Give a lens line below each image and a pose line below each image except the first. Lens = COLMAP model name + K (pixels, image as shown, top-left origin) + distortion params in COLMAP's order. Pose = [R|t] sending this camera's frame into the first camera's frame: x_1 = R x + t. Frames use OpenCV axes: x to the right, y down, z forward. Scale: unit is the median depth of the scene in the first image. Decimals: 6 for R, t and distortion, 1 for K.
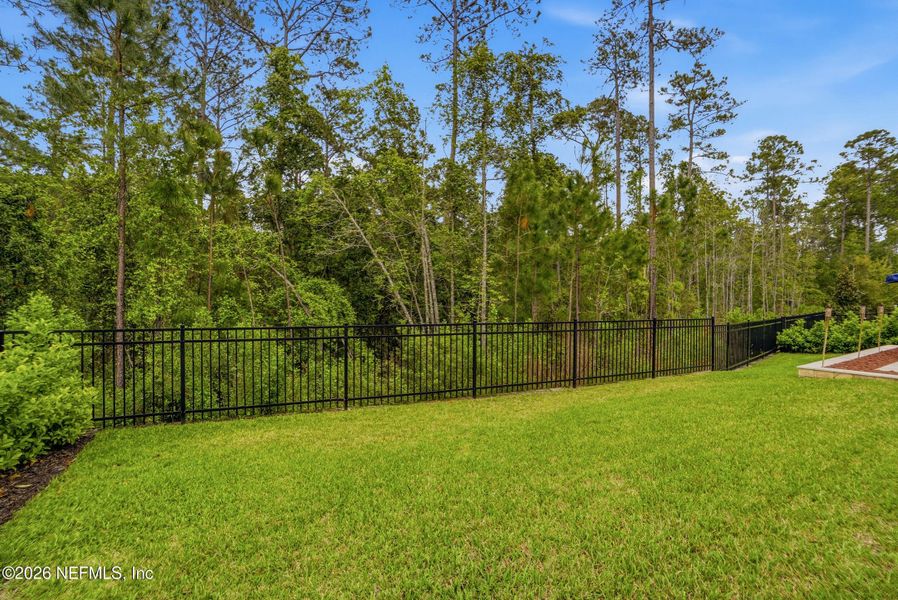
lens RADIAL K [[398.3, 0, 447.4], [0, 398.3, 291.5], [0, 0, 1]] dist [-0.039768, 0.019734]
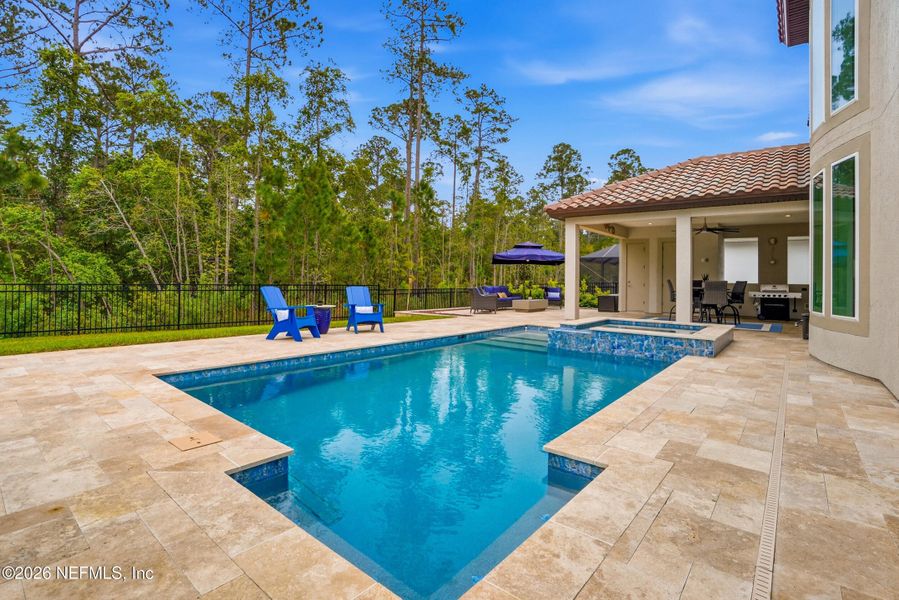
lens RADIAL K [[438.2, 0, 448.4], [0, 438.2, 261.0], [0, 0, 1]] dist [-0.049763, 0.029101]
pose [[0.957090, 0.025646, 0.288655, 0.212877], [-0.021396, 0.999611, -0.017872, -0.002746], [-0.289001, 0.010929, 0.957266, -0.351807]]
